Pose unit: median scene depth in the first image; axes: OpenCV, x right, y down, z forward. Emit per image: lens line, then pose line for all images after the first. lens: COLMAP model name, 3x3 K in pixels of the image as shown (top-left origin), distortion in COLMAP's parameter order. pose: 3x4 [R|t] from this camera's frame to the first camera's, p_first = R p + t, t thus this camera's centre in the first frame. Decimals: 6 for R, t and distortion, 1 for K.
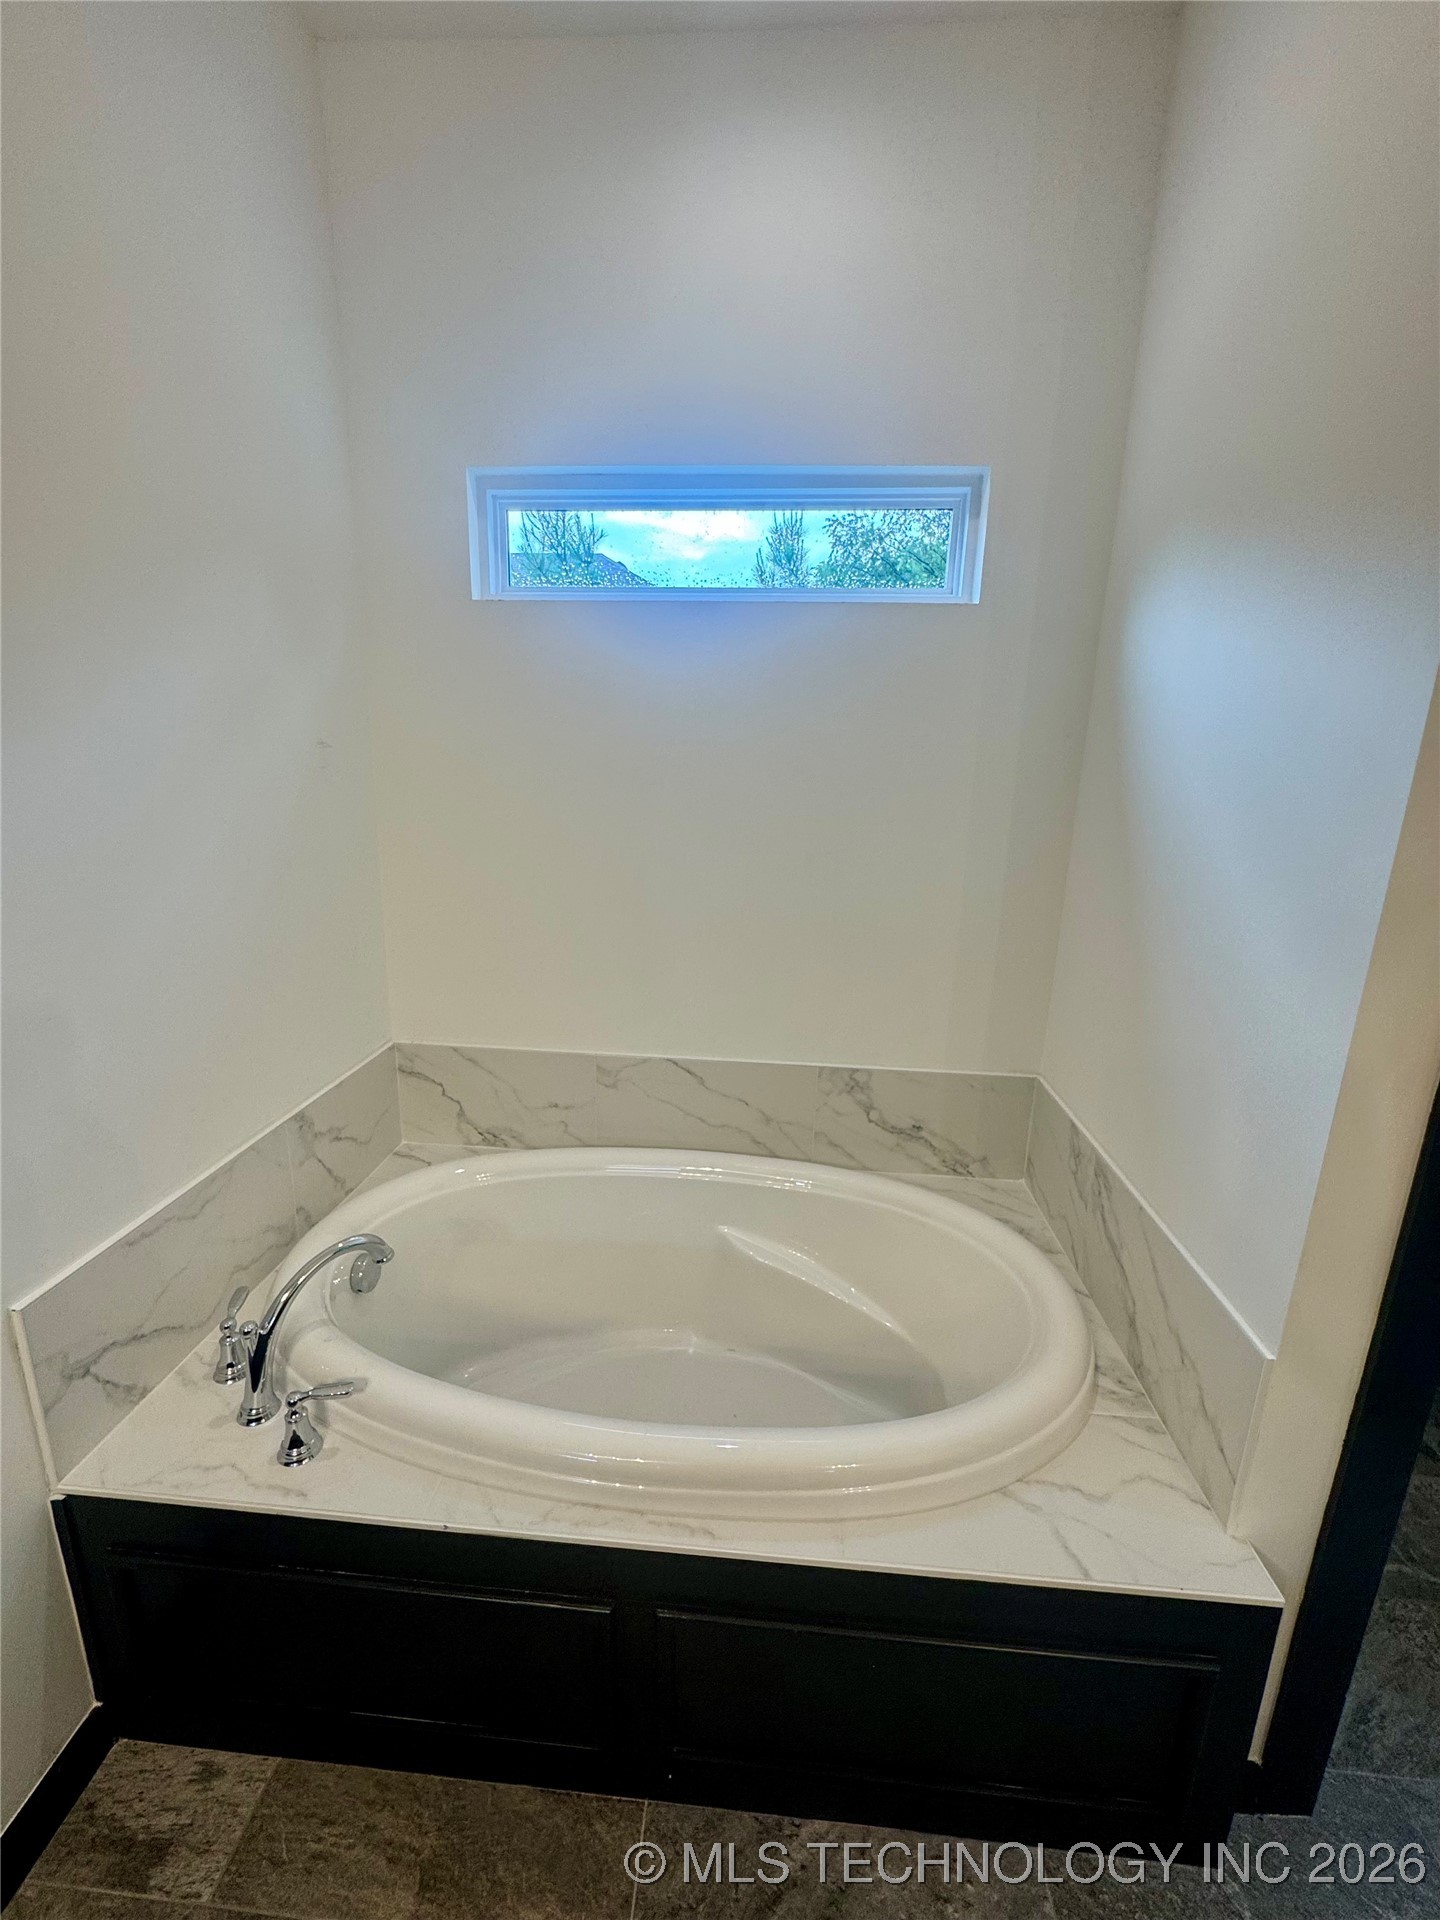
lens RADIAL K [[768.7, 0, 722.8], [0, 768.7, 958.1], [0, 0, 1]] dist [-0.005674, 0.001164]
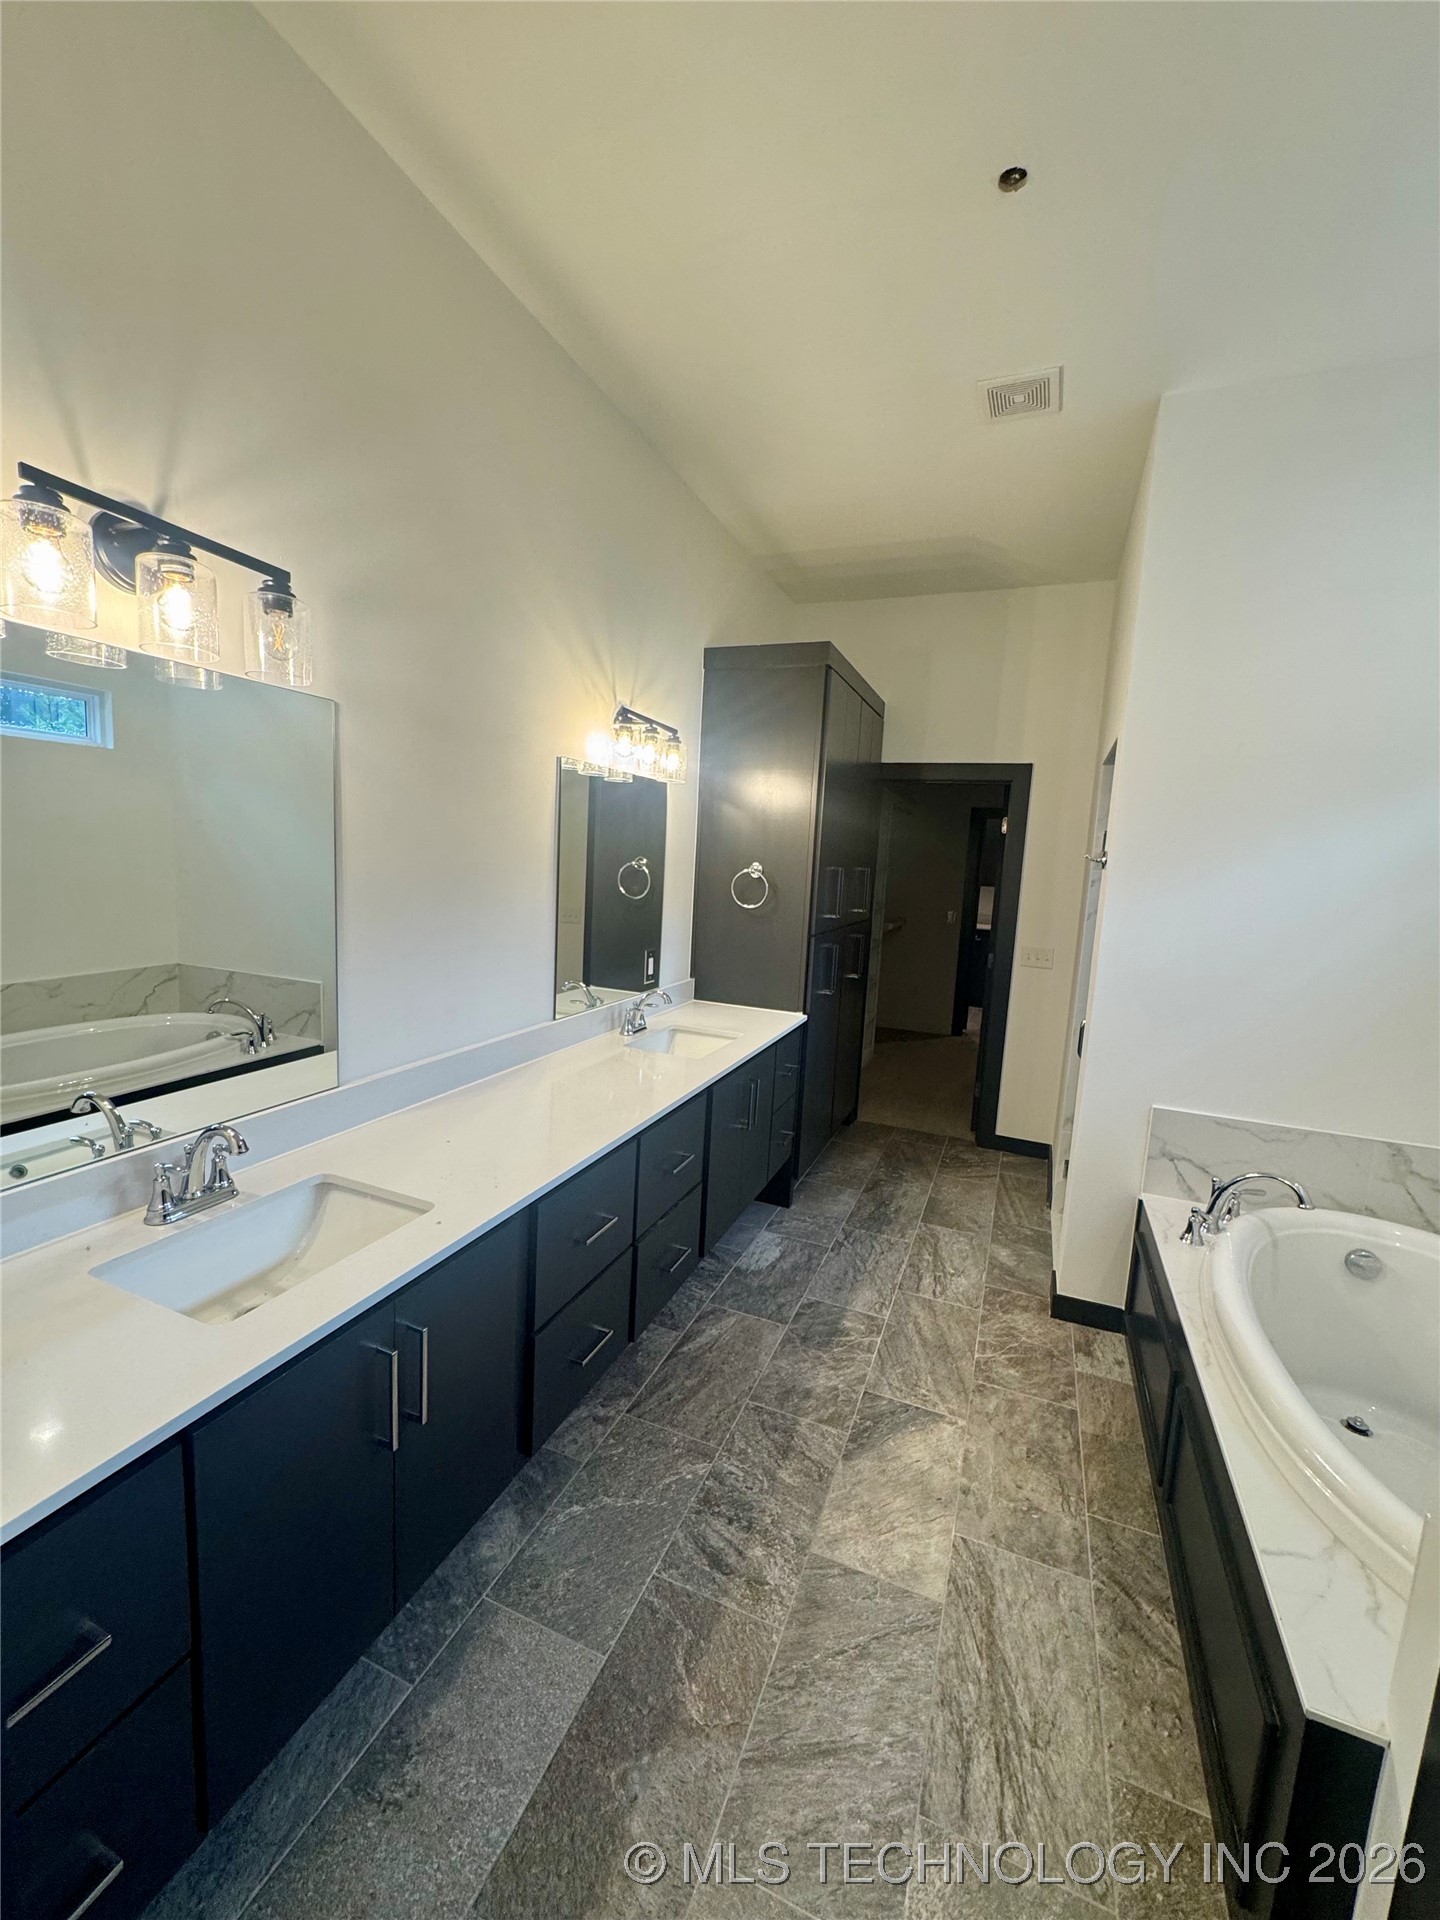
lens RADIAL K [[768.7, 0, 716.6], [0, 768.7, 955.9], [0, 0, 1]] dist [-0.005674, 0.001164]
pose [[-0.312555, 0.086340, -0.945968, 1.483276], [-0.278464, 0.943780, 0.178147, -0.028715], [0.908167, 0.319099, -0.270941, 0.221598]]
